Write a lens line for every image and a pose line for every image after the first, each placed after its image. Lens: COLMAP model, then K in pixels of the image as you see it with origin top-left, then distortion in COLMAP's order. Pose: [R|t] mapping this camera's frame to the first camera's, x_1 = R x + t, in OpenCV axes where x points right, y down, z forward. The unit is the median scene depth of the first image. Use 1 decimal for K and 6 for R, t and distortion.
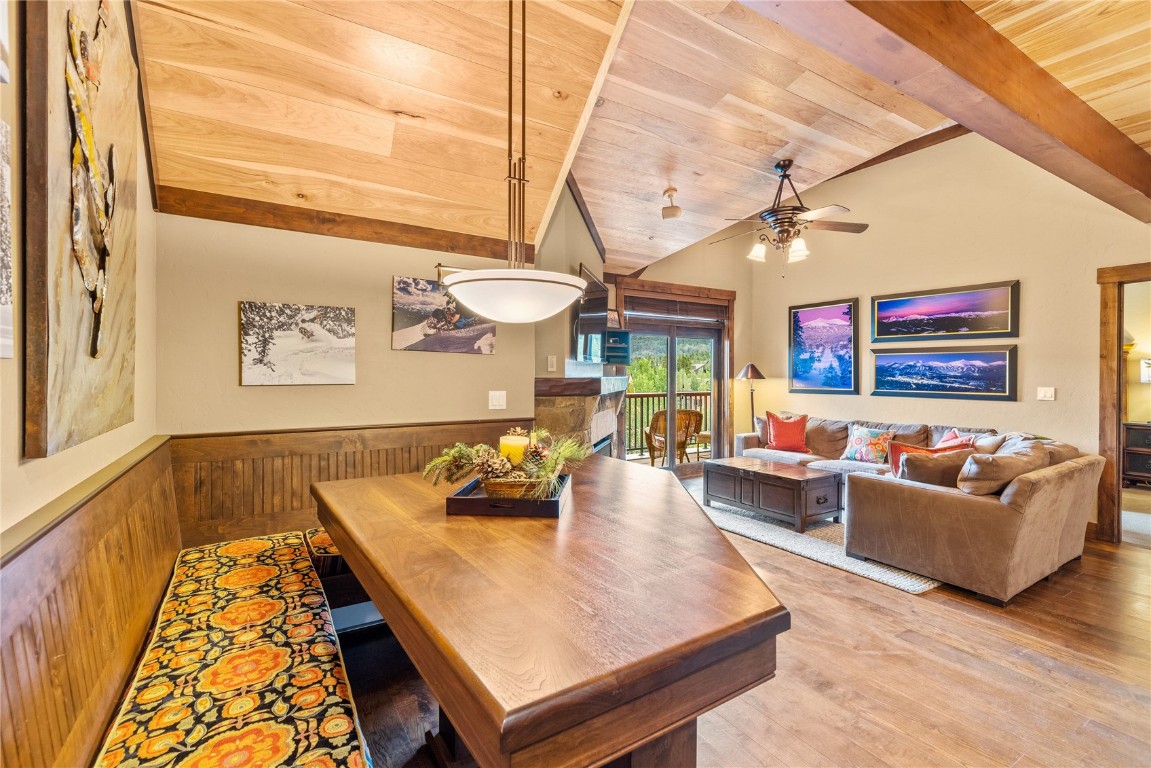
lens RADIAL K [[520.8, 0, 564.3], [0, 520.8, 377.5], [0, 0, 1]] dist [0.006332, -0.000562]
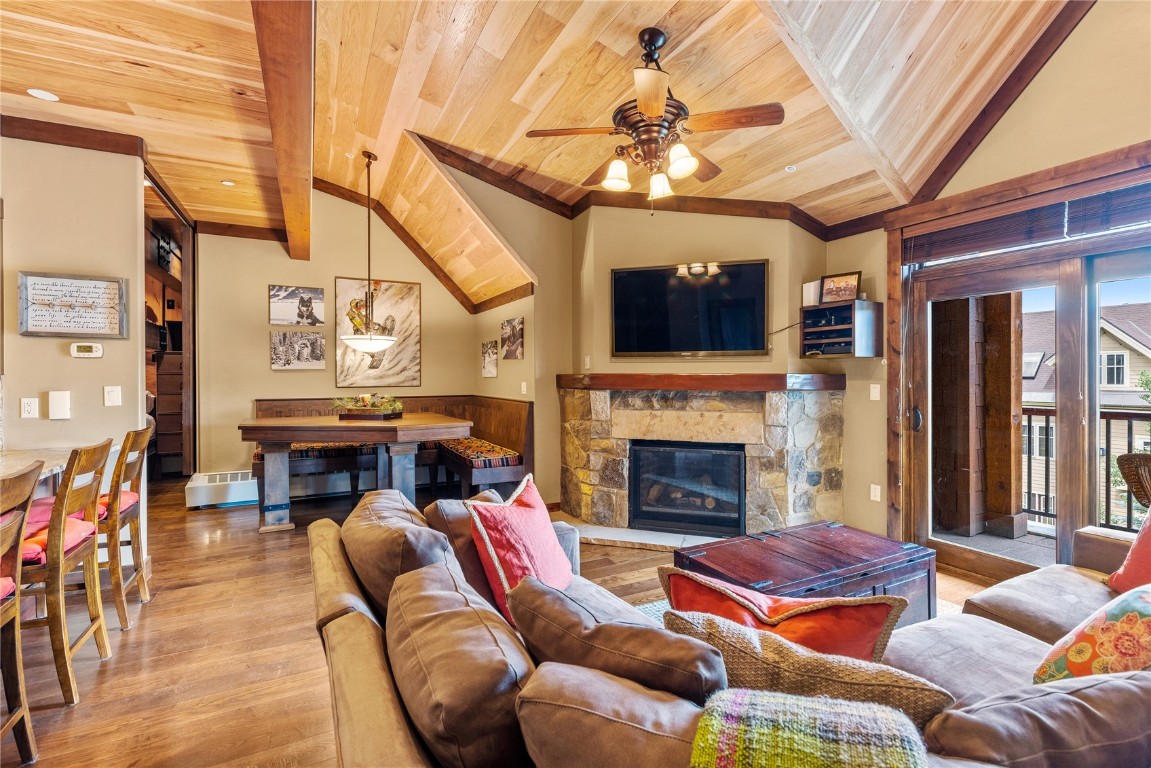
lens RADIAL K [[520.8, 0, 580.8], [0, 520.8, 379.1], [0, 0, 1]] dist [0.006332, -0.000562]
pose [[-0.065637, 0.005906, -0.997826, 0.894710], [-0.006361, 0.999960, 0.006337, 0.003498], [0.997823, 0.006763, -0.065597, 0.799653]]
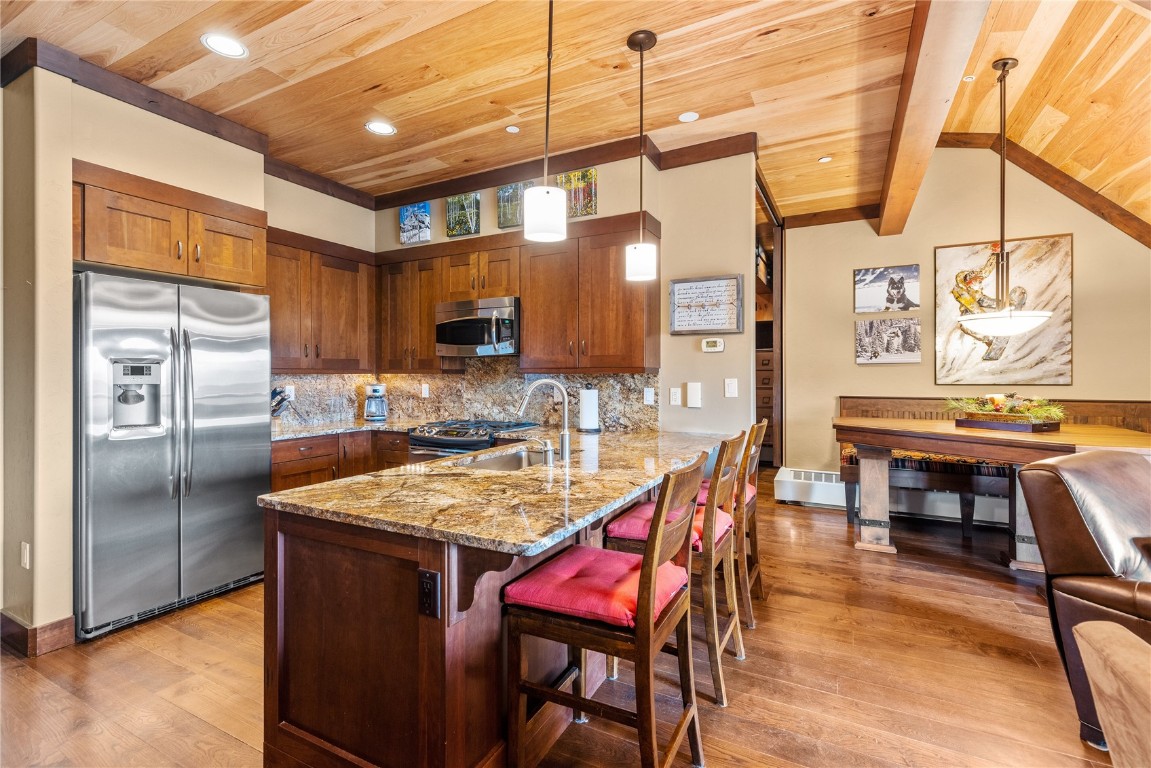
lens RADIAL K [[520.8, 0, 573.6], [0, 520.8, 374.4], [0, 0, 1]] dist [0.006332, -0.000562]
pose [[-0.857688, -0.000941, -0.514170, 0.809333], [-0.003906, 0.999981, 0.004686, 0.012496], [0.514156, 0.006027, -0.857676, 0.652859]]
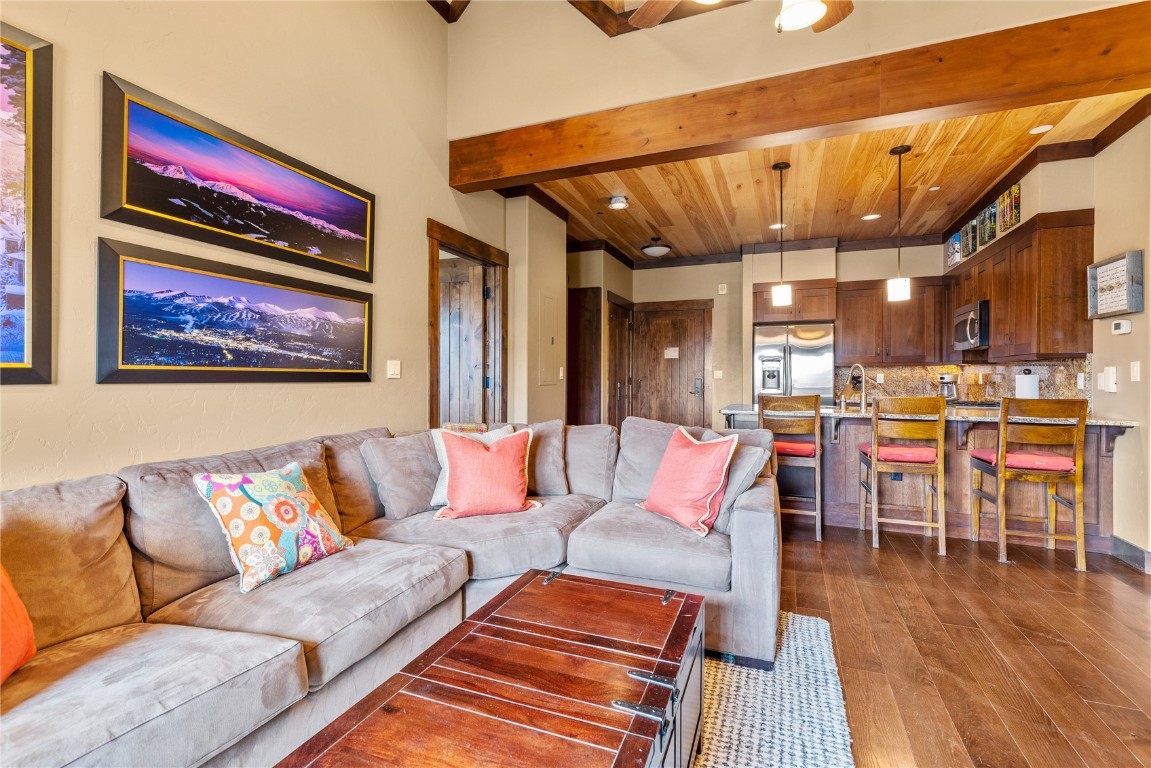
lens RADIAL K [[520.8, 0, 585.6], [0, 520.8, 374.8], [0, 0, 1]] dist [0.006332, -0.000562]
pose [[-0.610336, -0.000670, 0.792143, 0.180889], [0.002560, 0.999993, 0.002819, 0.033260], [-0.792139, 0.003748, -0.610330, 1.104363]]
